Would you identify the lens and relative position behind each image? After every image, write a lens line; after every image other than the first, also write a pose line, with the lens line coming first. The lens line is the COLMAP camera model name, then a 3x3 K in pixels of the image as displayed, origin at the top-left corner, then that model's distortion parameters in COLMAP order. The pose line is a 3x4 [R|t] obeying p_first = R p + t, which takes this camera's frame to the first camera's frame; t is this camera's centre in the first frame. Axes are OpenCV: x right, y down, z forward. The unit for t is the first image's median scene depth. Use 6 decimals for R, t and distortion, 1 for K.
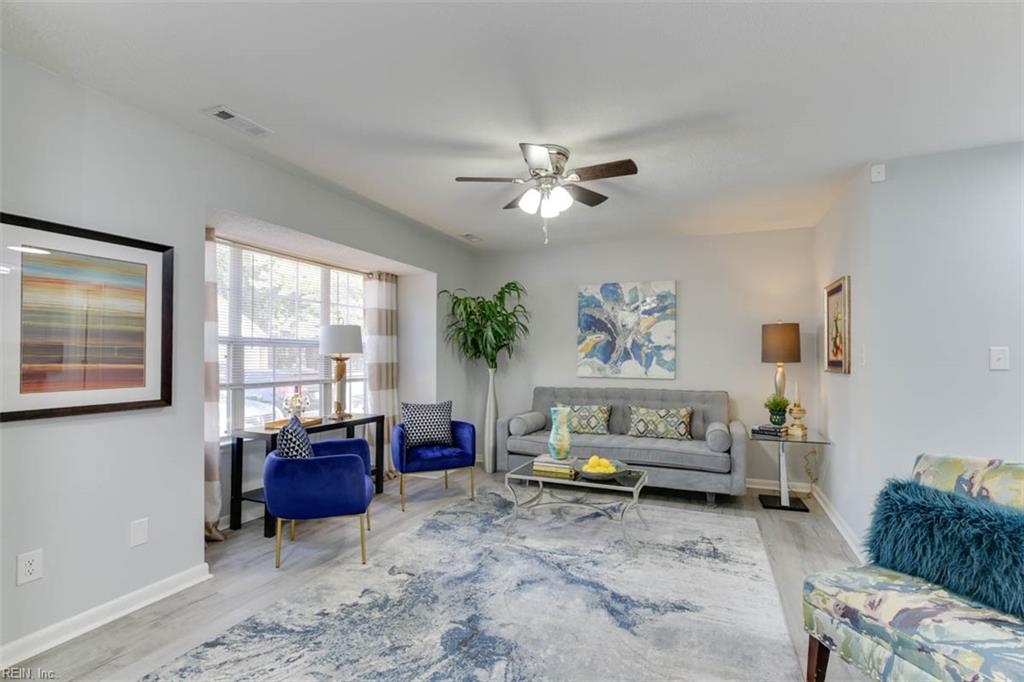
lens RADIAL K [[472.7, 0, 527.3], [0, 472.7, 354.7], [0, 0, 1]] dist [-0.013053, 0.005571]
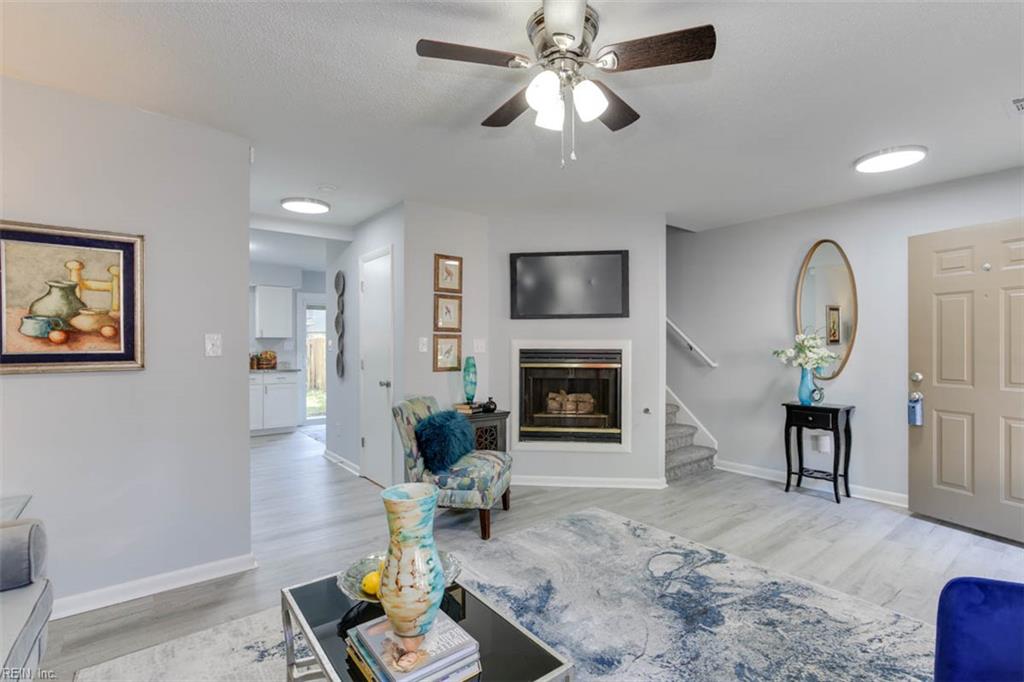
lens RADIAL K [[472.7, 0, 522.1], [0, 472.7, 349.3], [0, 0, 1]] dist [-0.013053, 0.005571]
pose [[-0.868743, -0.005758, 0.495230, -0.160832], [-0.002189, 0.999967, 0.007785, 0.001506], [-0.495258, 0.005679, -0.868727, 1.114194]]
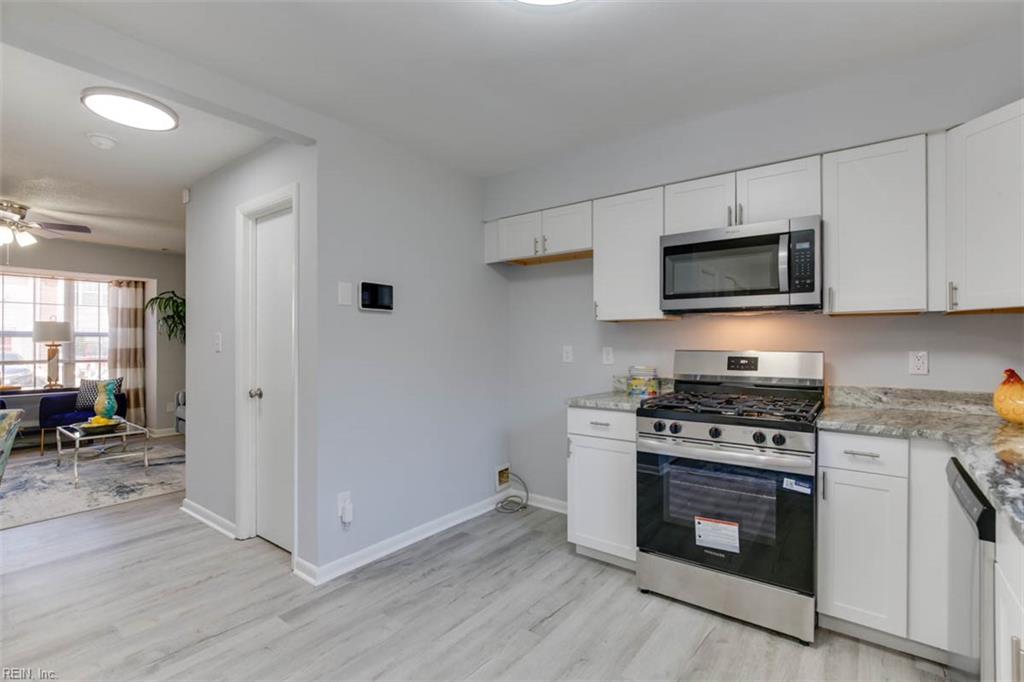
lens RADIAL K [[472.7, 0, 521.6], [0, 472.7, 340.4], [0, 0, 1]] dist [-0.013053, 0.005571]
pose [[0.963252, -0.005890, -0.268535, 1.387108], [0.005117, 0.999980, -0.003581, 0.006867], [0.268551, 0.002075, 0.963263, 0.021851]]
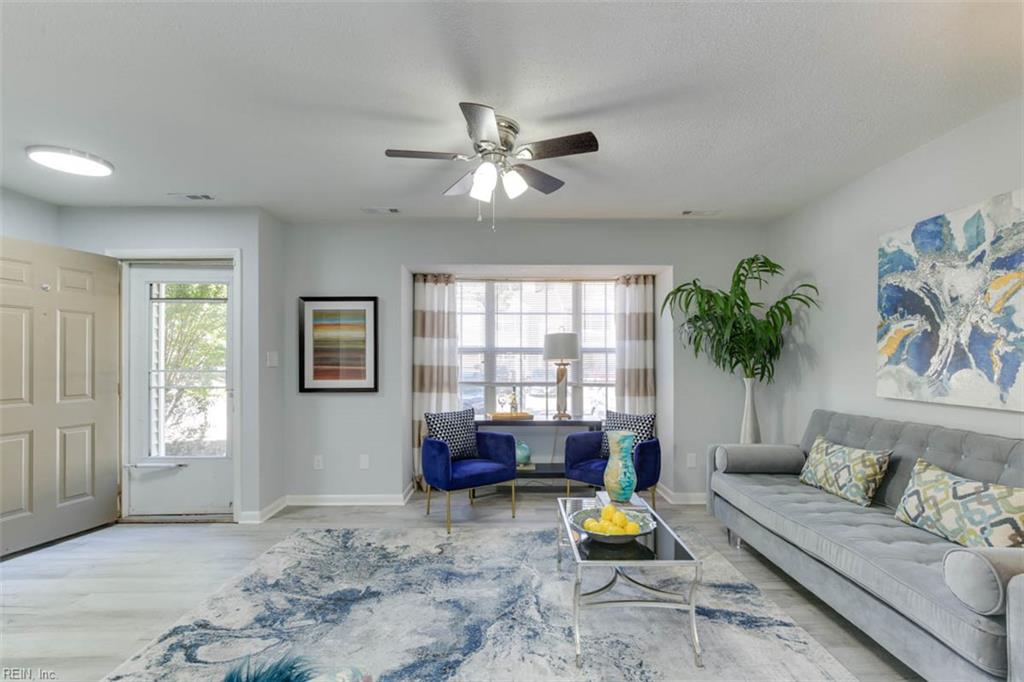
lens RADIAL K [[472.7, 0, 519.0], [0, 472.7, 359.5], [0, 0, 1]] dist [-0.013053, 0.005571]
pose [[0.384406, -0.006343, -0.923142, 0.605217], [0.004212, 0.999978, -0.005117, 0.002947], [0.923154, -0.001921, 0.384425, 0.502580]]
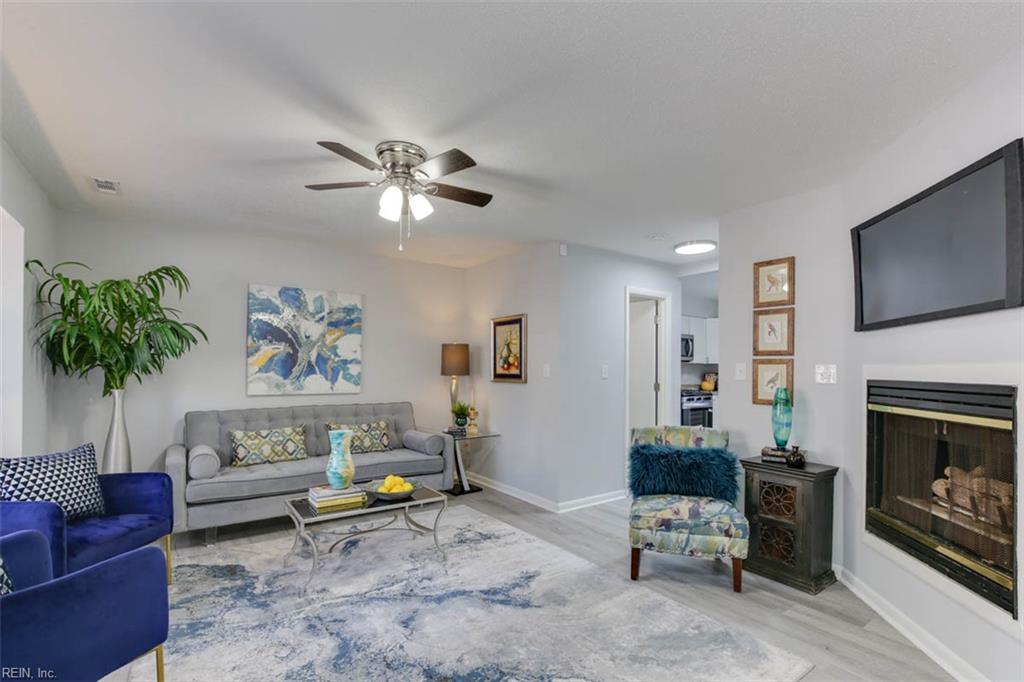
lens RADIAL K [[472.7, 0, 517.3], [0, 472.7, 367.0], [0, 0, 1]] dist [-0.013053, 0.005571]
pose [[0.531323, 0.003265, 0.847163, -0.439952], [-0.005127, 0.999987, -0.000639, -0.005942], [-0.847154, -0.004004, 0.531333, 0.224929]]
